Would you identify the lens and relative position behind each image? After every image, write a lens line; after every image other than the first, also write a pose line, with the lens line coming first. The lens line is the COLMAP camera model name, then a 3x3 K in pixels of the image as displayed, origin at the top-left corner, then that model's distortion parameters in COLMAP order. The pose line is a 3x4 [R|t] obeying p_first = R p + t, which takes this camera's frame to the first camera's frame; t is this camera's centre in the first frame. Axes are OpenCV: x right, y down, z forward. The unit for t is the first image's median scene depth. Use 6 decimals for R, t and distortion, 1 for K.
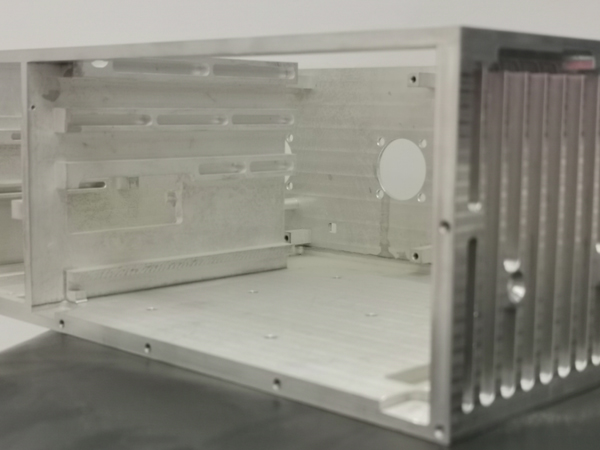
lens RADIAL K [[1006.7, 0, 300.0], [0, 1006.7, 225.0], [0, 0, 1]] dist [0.009532, 0.030715]
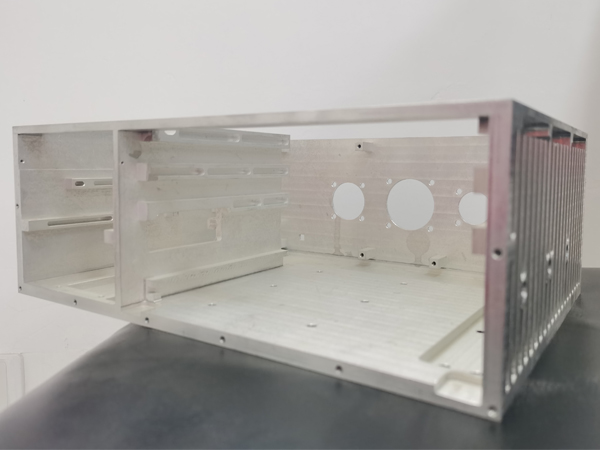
lens RADIAL K [[479.1, 0, 301.0], [0, 479.1, 200.9], [0, 0, 1]] dist [0.010758, 0.002437]
pose [[0.978882, -0.015034, 0.203874, -0.152543], [0.023417, 0.998974, -0.038769, -0.031657], [-0.203082, 0.042724, 0.978229, 0.294705]]
